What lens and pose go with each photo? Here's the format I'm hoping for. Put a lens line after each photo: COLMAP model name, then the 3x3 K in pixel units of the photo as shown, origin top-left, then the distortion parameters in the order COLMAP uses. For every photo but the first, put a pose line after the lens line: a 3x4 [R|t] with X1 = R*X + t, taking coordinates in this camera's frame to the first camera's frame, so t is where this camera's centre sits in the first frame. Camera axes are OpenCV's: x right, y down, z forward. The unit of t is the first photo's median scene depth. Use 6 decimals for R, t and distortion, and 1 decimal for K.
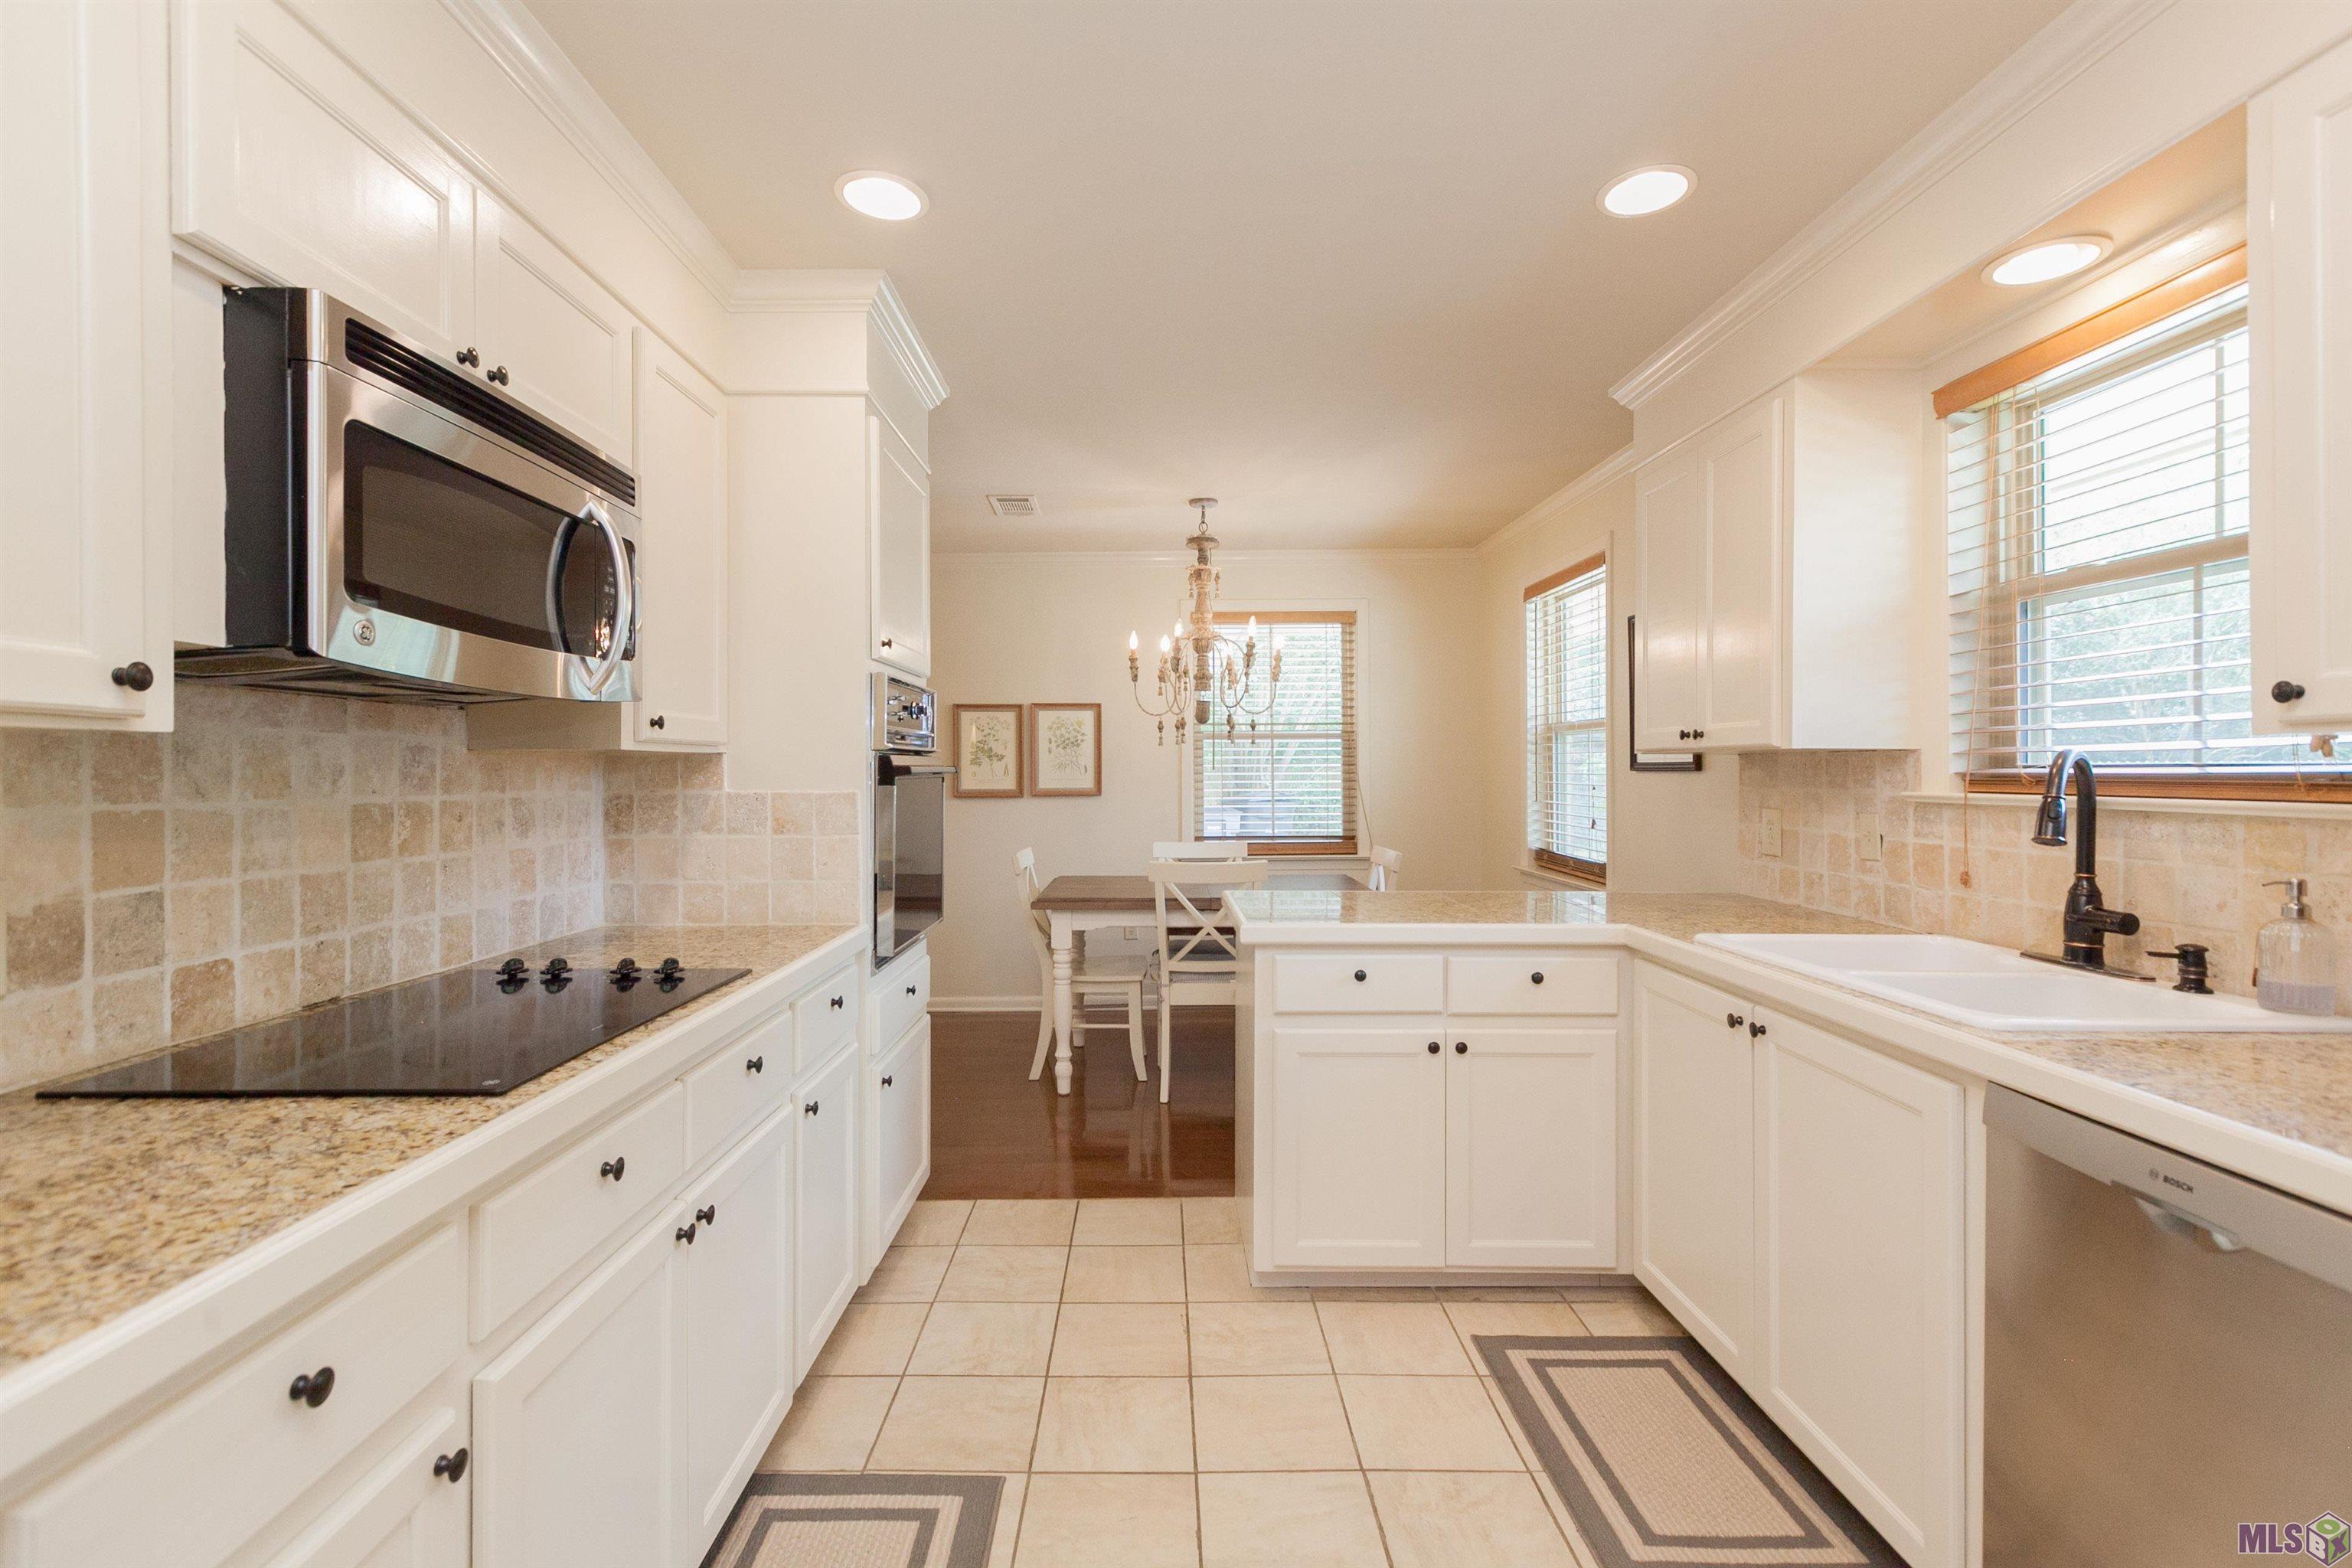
lens RADIAL K [[1073.2, 0, 1141.7], [0, 1073.2, 771.6], [0, 0, 1]] dist [0.006160, 0.000009]
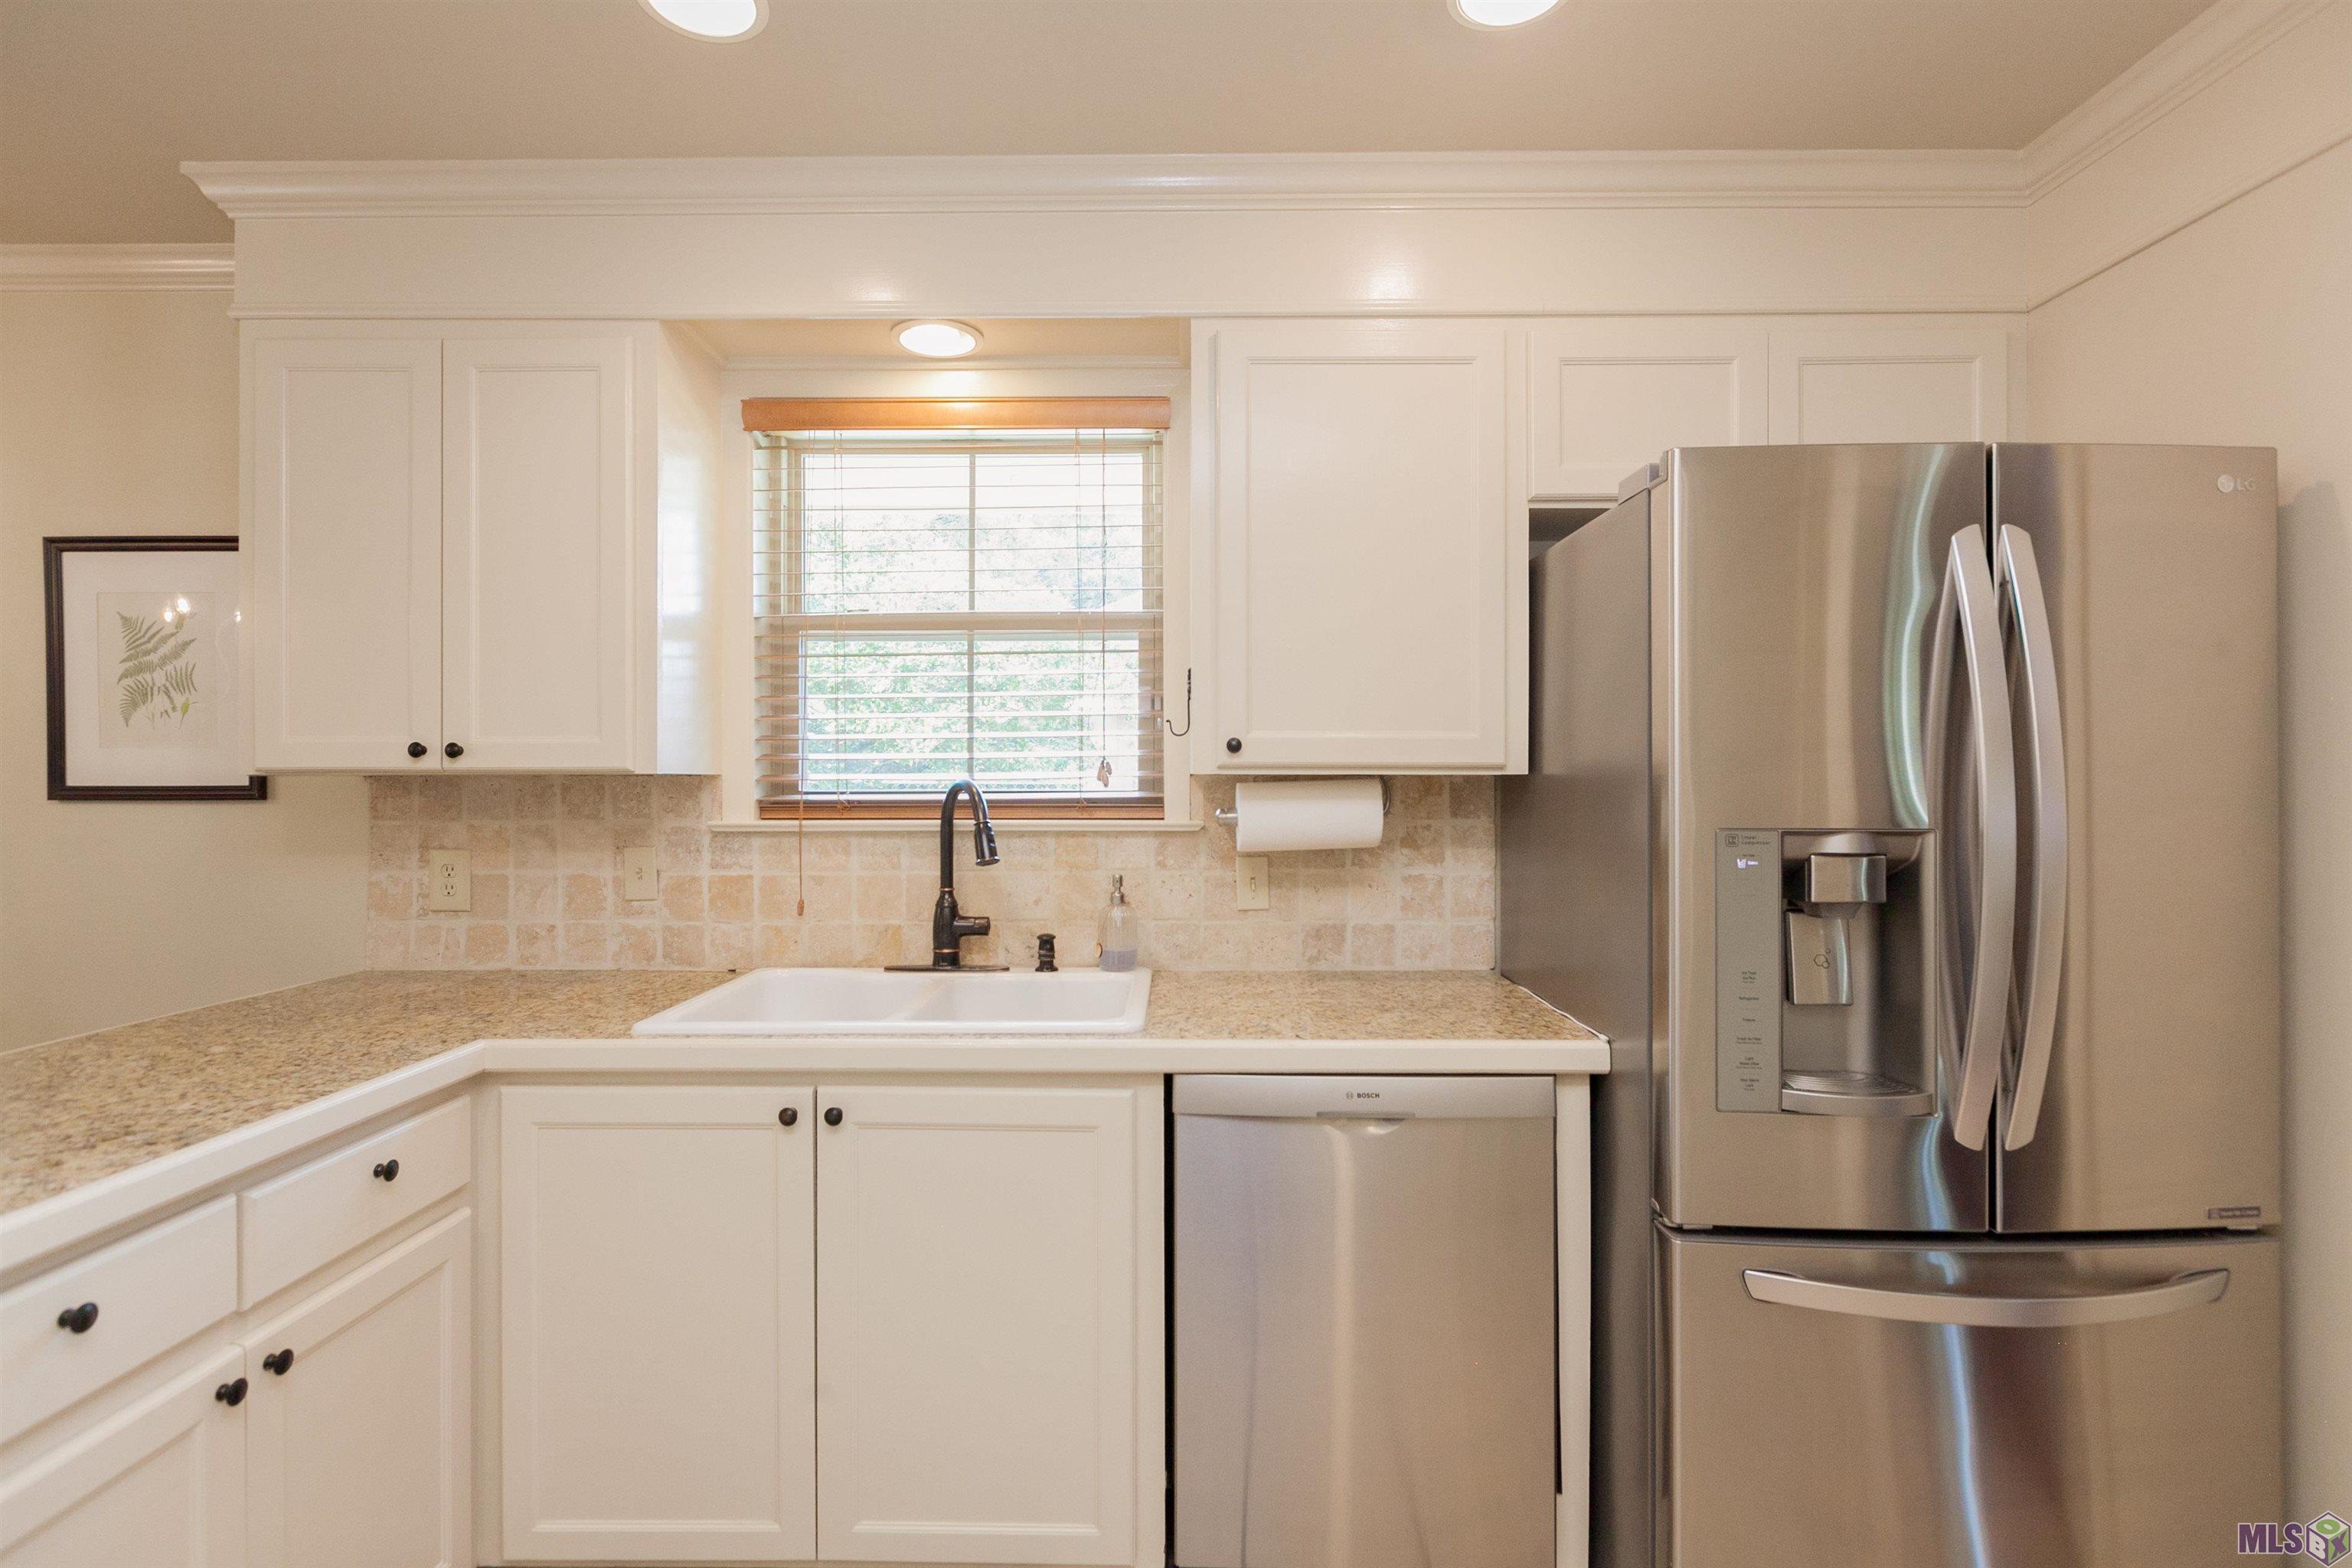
lens RADIAL K [[1096.3, 0, 1167.9], [0, 1096.3, 778.7], [0, 0, 1]] dist [-0.004545, 0.001168]
pose [[-0.003000, -0.001656, 0.999994, -0.212955], [0.003156, 0.999994, 0.001666, -0.016614], [-0.999991, 0.003161, -0.002995, 0.569862]]
